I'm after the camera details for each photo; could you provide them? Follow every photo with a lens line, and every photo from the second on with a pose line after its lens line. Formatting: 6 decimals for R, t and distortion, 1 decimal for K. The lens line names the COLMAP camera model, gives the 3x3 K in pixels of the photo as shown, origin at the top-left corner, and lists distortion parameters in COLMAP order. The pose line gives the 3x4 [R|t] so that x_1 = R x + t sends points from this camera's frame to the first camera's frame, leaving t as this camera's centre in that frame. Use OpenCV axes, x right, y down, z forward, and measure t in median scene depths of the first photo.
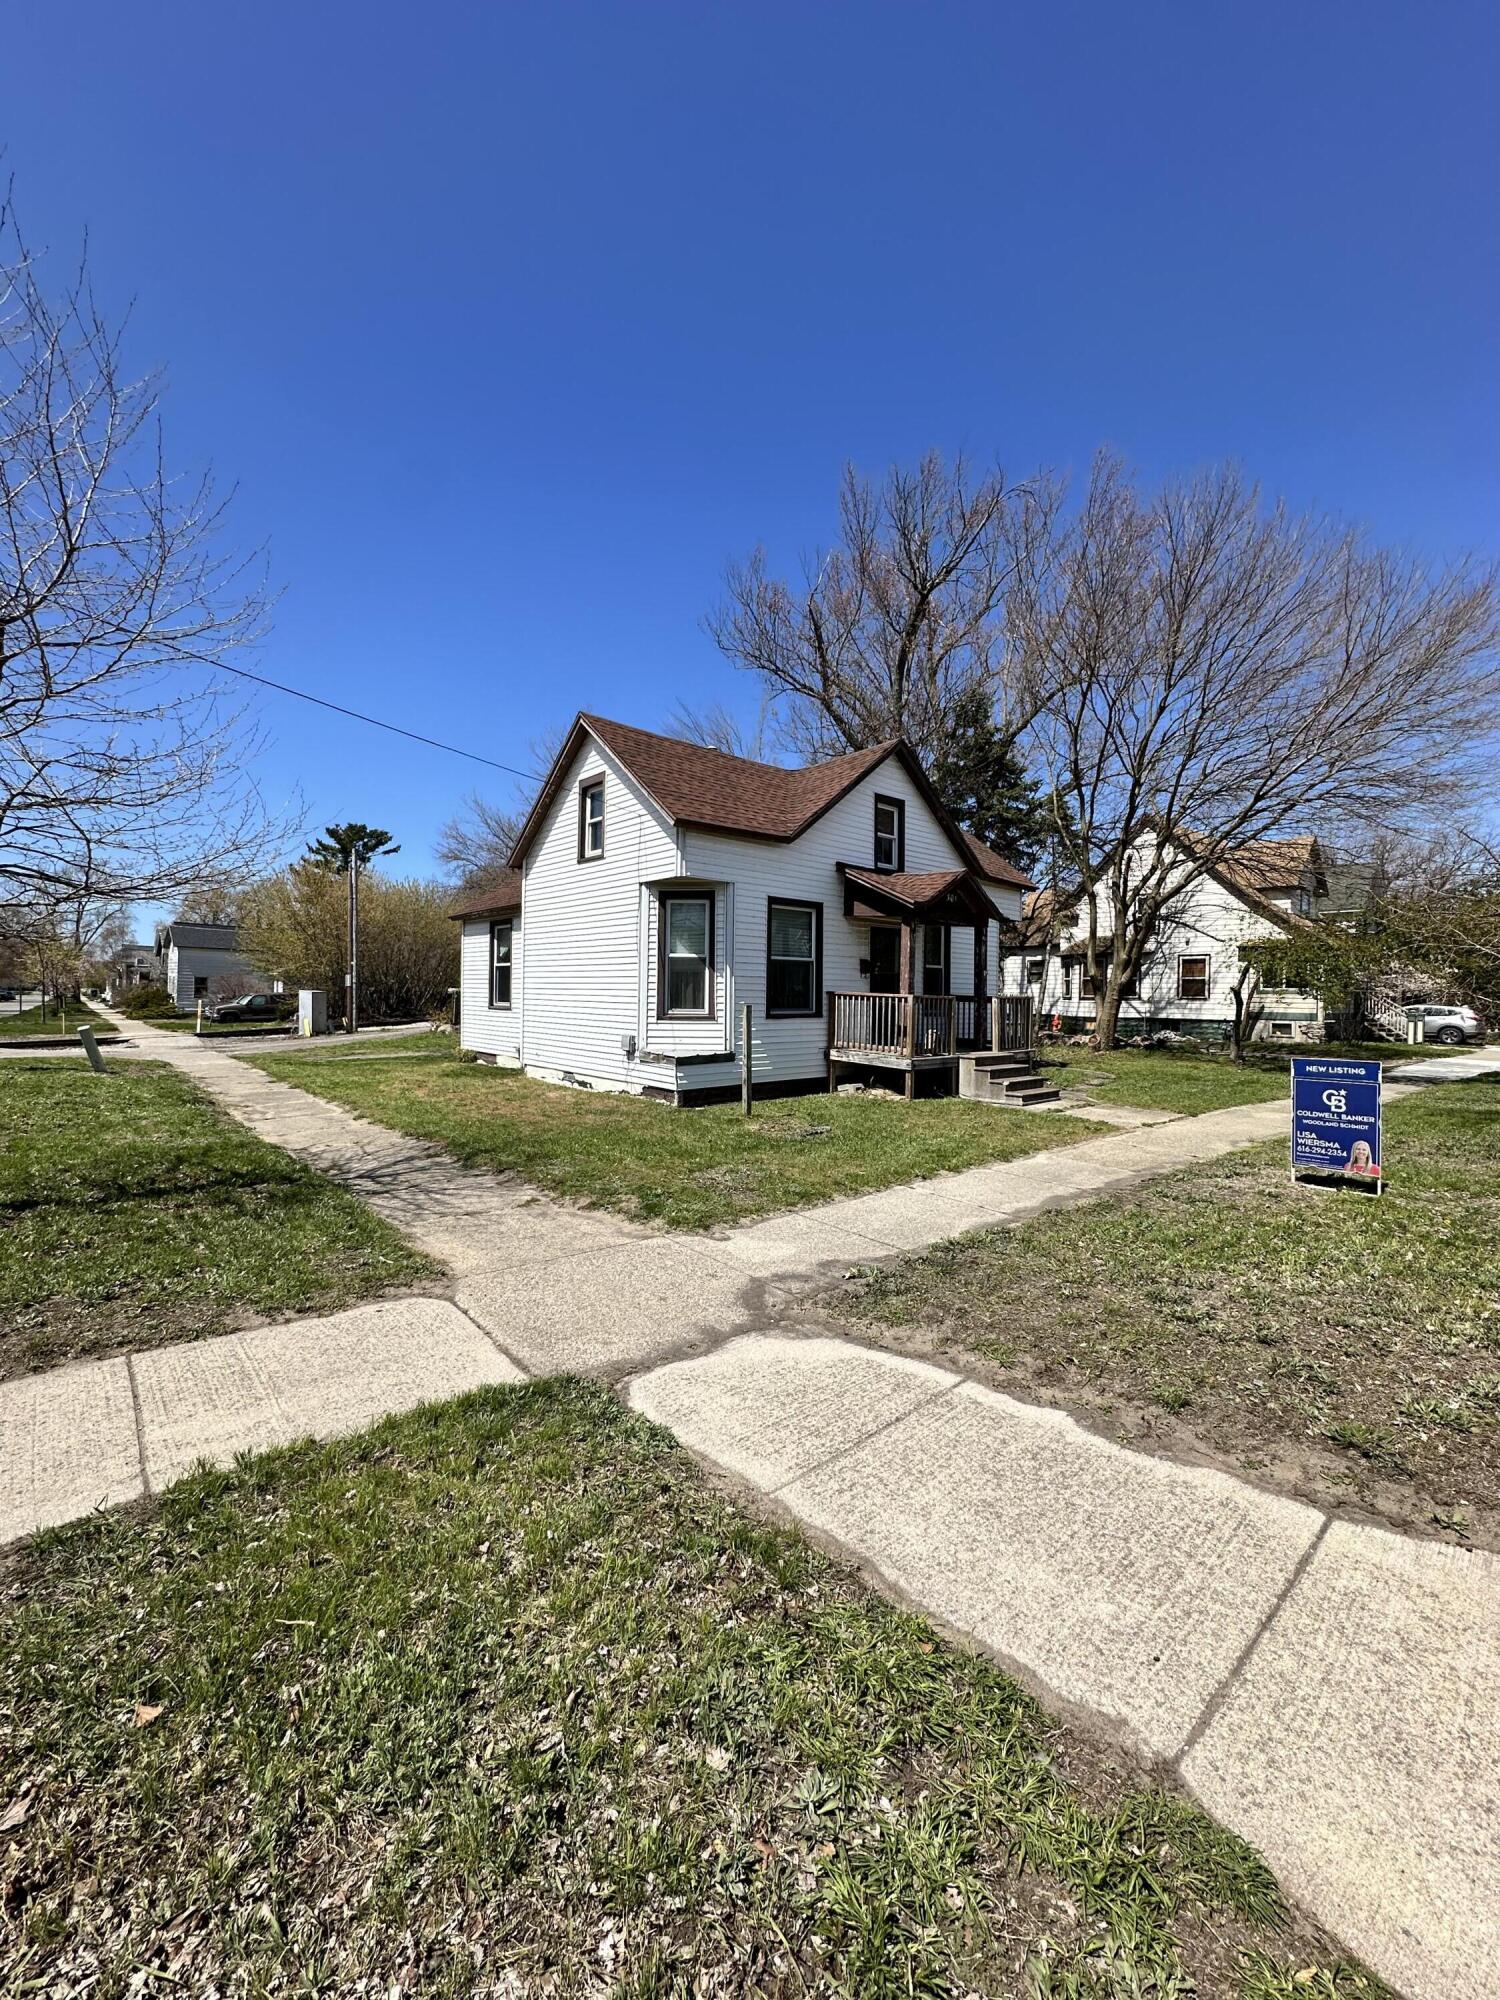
lens RADIAL K [[801.1, 0, 756.7], [0, 801.1, 997.6], [0, 0, 1]] dist [-0.005551, -0.000143]
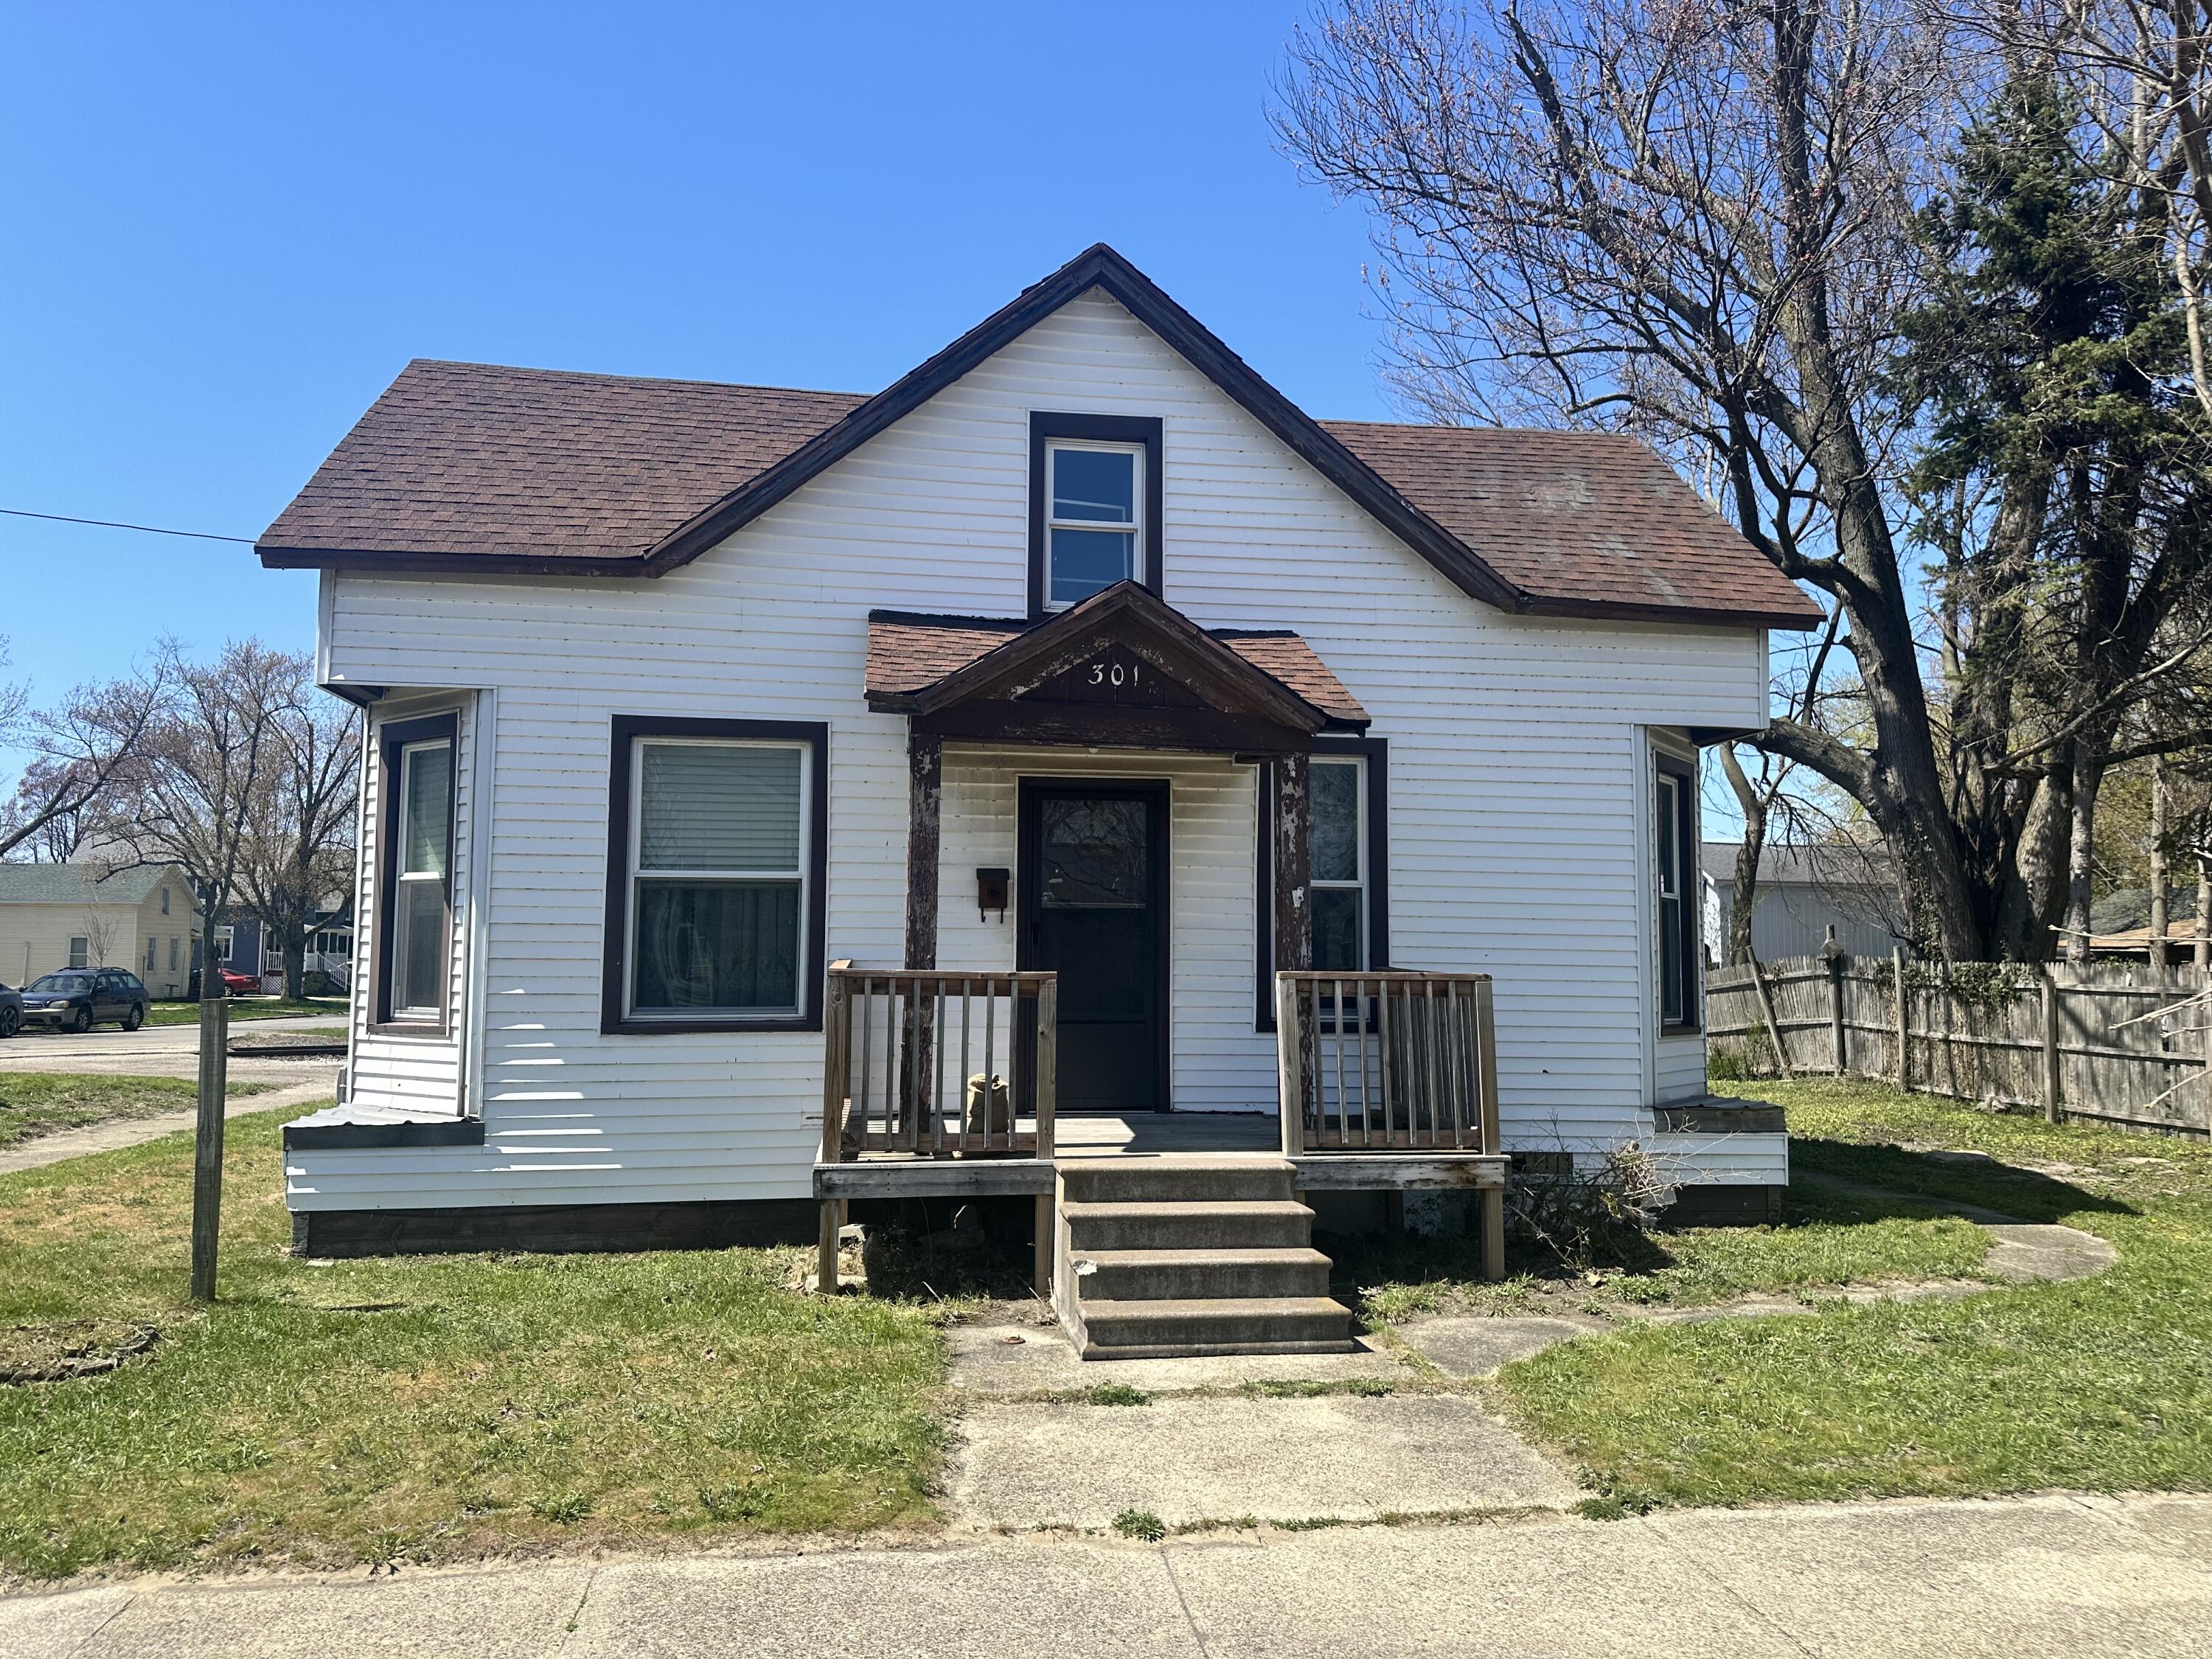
lens RADIAL K [[1568.2, 0, 1107.0], [0, 1568.2, 831.5], [0, 0, 1]] dist [0.052452, -0.015942]
pose [[0.839271, -0.052091, -0.541212, 0.574811], [0.001406, 0.995605, -0.093645, 0.001022], [0.543711, 0.077833, 0.835656, 0.454044]]
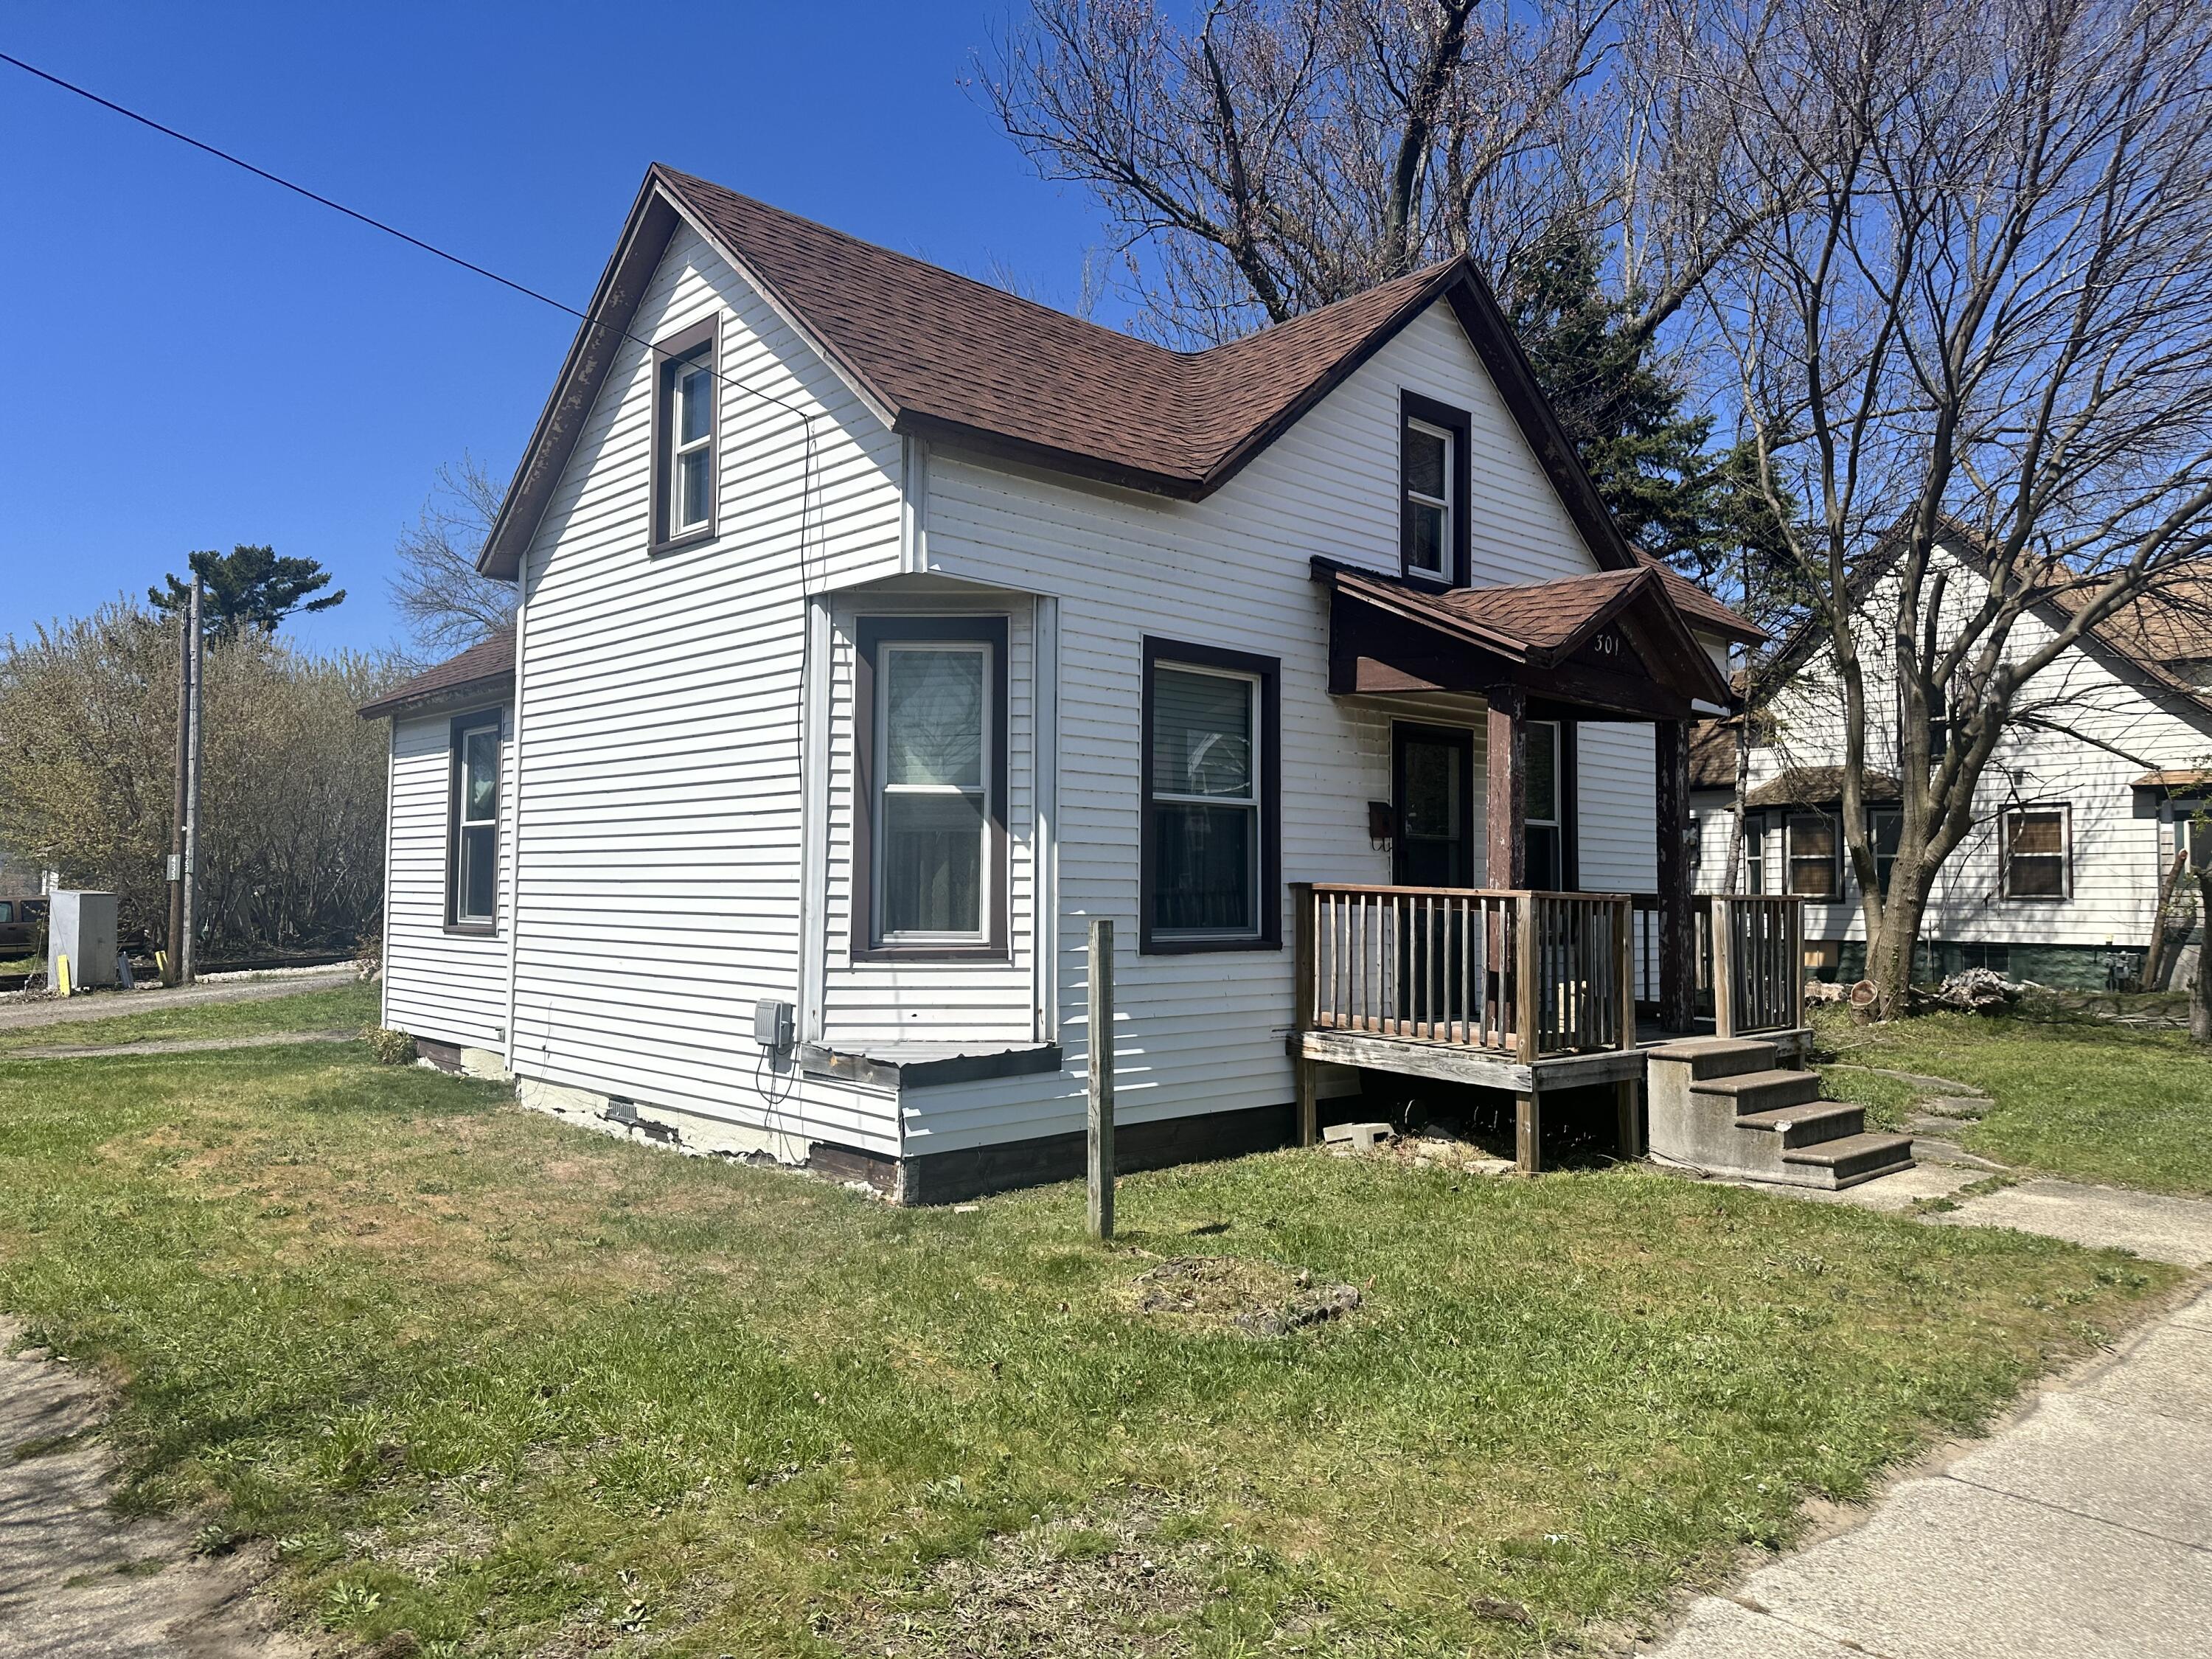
lens RADIAL K [[1568.2, 0, 1118.5], [0, 1568.2, 819.9], [0, 0, 1]] dist [0.052452, -0.015942]
pose [[0.999636, -0.003705, 0.026713, -0.017005], [0.005069, 0.998677, -0.051180, 0.000138], [-0.026488, 0.051297, 0.998332, 0.231851]]
